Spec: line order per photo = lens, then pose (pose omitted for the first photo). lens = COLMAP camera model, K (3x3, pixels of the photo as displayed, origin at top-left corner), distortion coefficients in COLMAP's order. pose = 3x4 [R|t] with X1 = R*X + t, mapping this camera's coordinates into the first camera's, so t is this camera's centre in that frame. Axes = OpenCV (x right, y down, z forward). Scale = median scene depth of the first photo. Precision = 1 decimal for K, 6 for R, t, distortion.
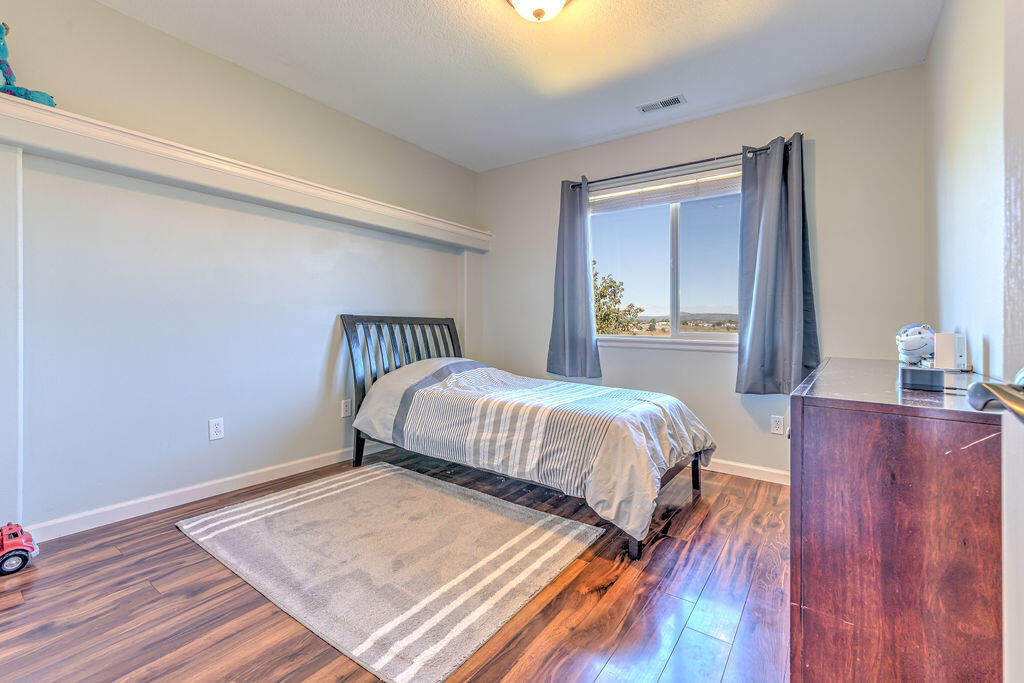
lens RADIAL K [[434.1, 0, 512.1], [0, 434.1, 337.9], [0, 0, 1]] dist [0.003464, 0.000095]
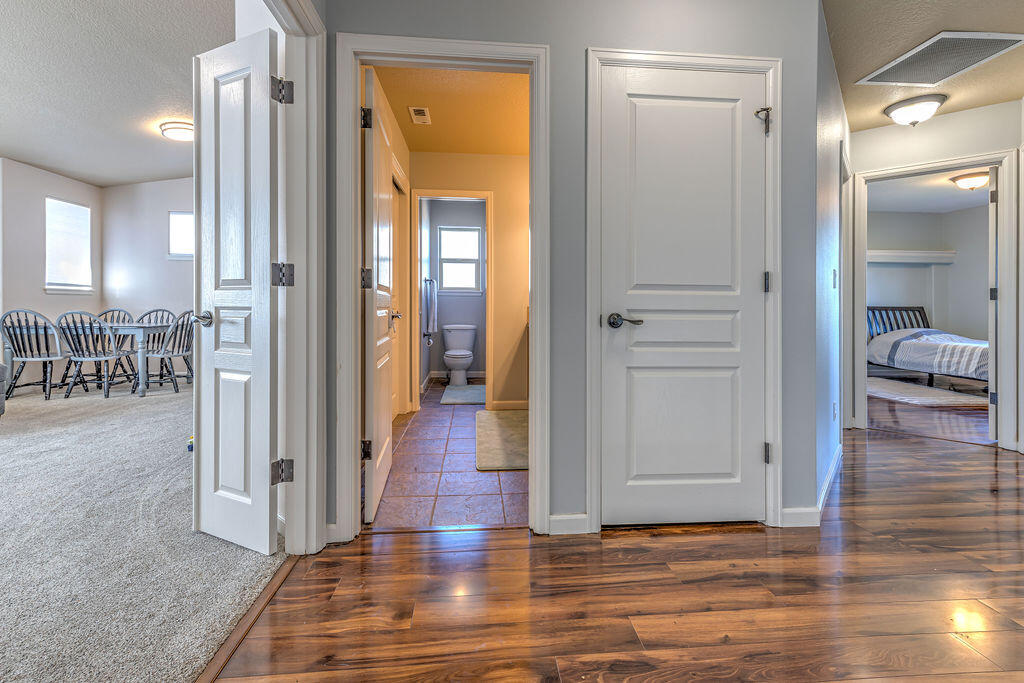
lens RADIAL K [[423.0, 0, 510.4], [0, 423.0, 318.7], [0, 0, 1]] dist [0.001430, 0.000169]
pose [[0.632008, 0.002872, -0.774956, 0.184251], [0.000283, 0.999992, 0.003937, -0.003870], [0.774962, -0.002708, 0.632002, -1.841652]]
